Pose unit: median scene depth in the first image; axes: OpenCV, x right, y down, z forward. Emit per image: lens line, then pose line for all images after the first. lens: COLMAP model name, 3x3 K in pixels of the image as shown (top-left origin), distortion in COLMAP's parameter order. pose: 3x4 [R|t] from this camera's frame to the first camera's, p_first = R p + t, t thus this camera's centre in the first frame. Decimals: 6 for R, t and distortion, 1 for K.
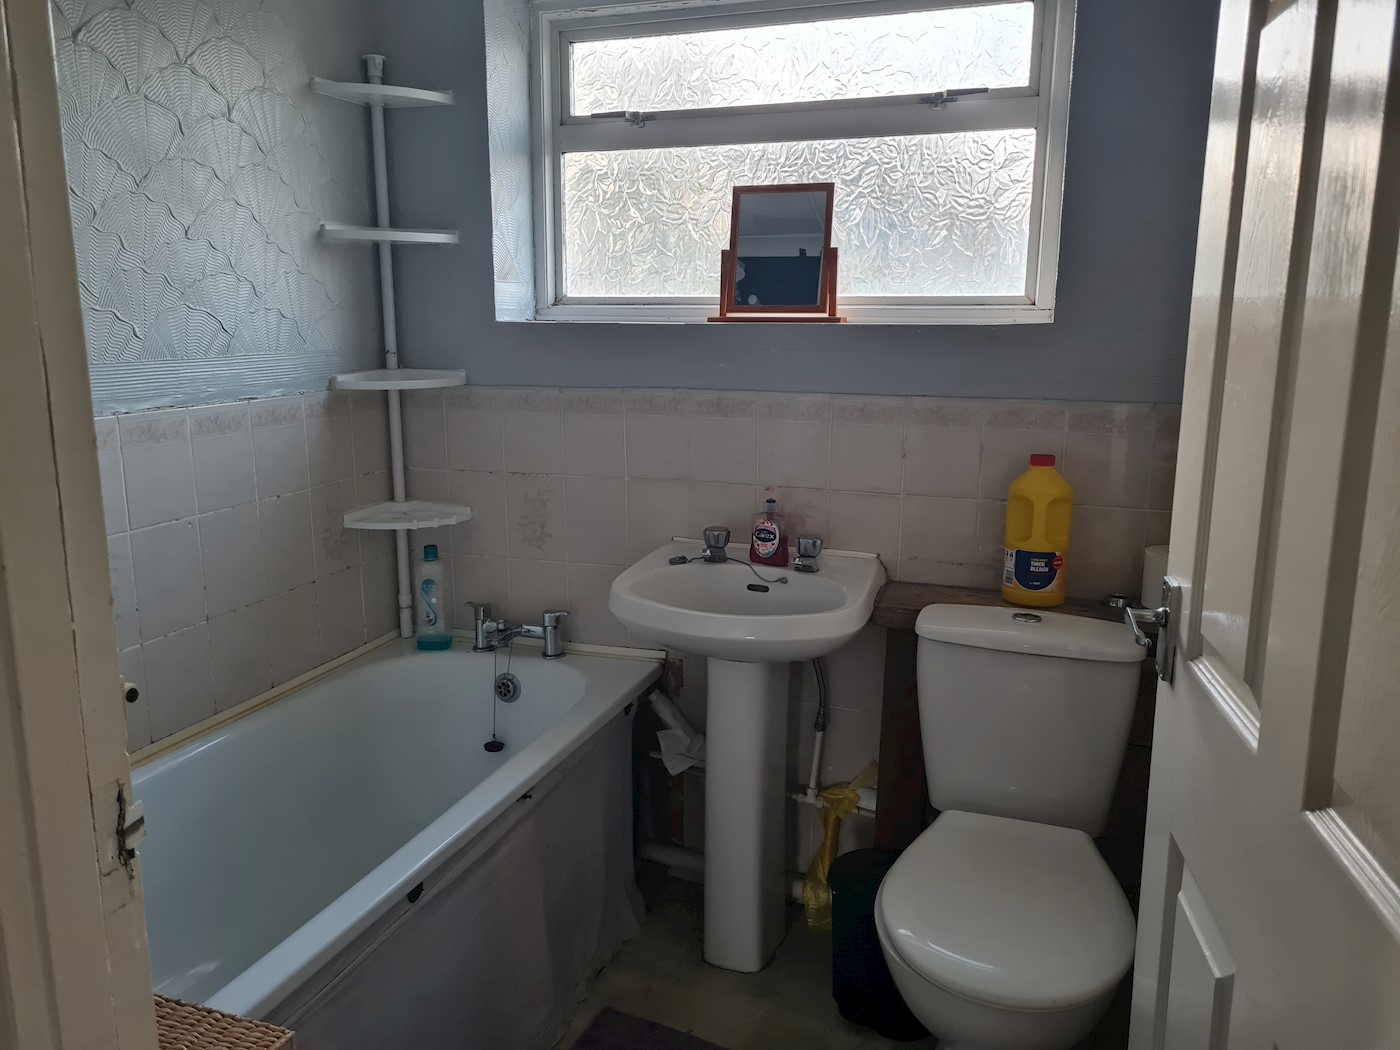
lens RADIAL K [[1073.5, 0, 695.4], [0, 1073.5, 526.2], [0, 0, 1]] dist [0.040876, -0.037030]
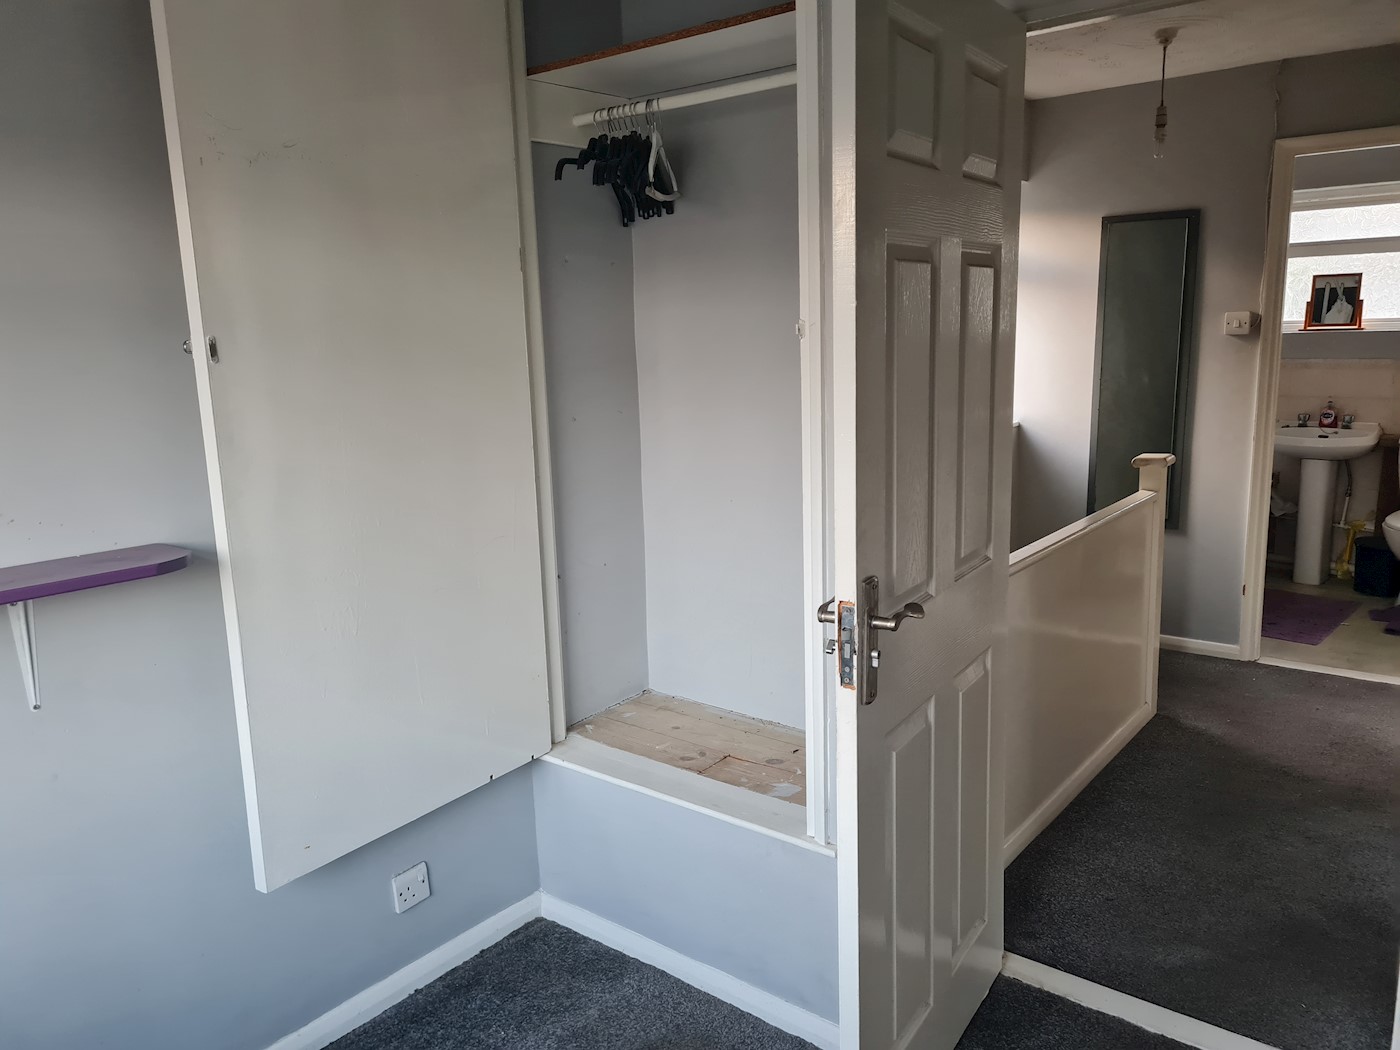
lens RADIAL K [[1073.5, 0, 669.9], [0, 1073.5, 533.5], [0, 0, 1]] dist [0.040876, -0.037030]
pose [[0.937664, 0.030626, -0.346192, -0.494511], [-0.028821, 0.999531, 0.010364, 0.304636], [0.346347, 0.000259, 0.938107, -1.933411]]
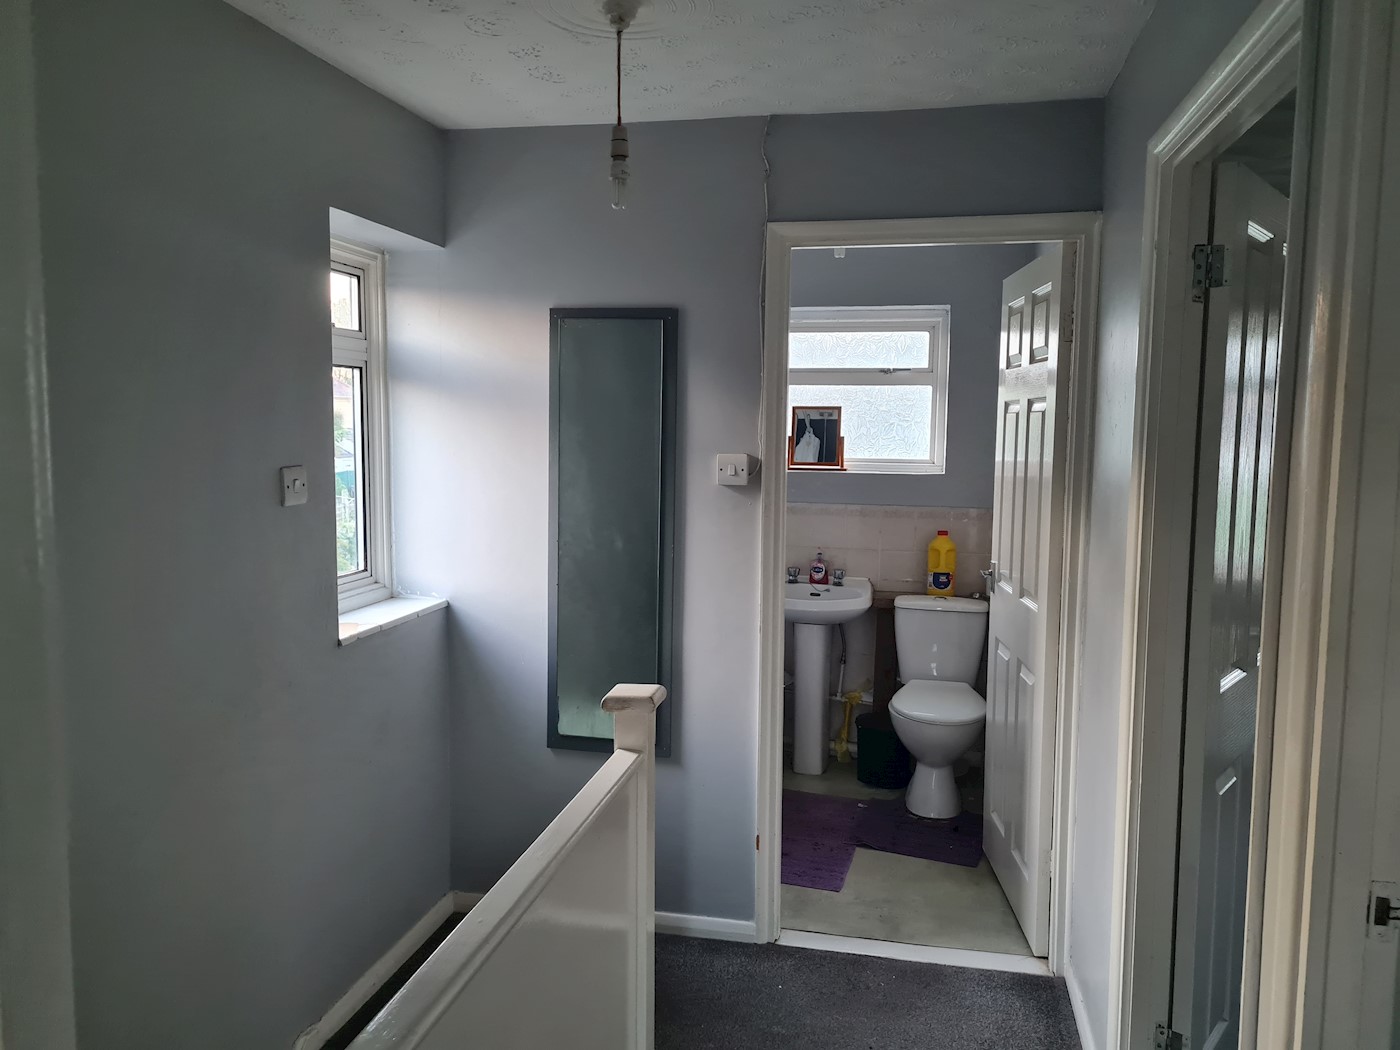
lens RADIAL K [[1073.5, 0, 695.8], [0, 1073.5, 524.4], [0, 0, 1]] dist [0.040876, -0.037030]
pose [[0.992601, -0.005177, 0.121313, -0.437393], [0.016736, 0.995388, -0.094455, 0.117024], [-0.120264, 0.095786, 0.988110, -1.102514]]
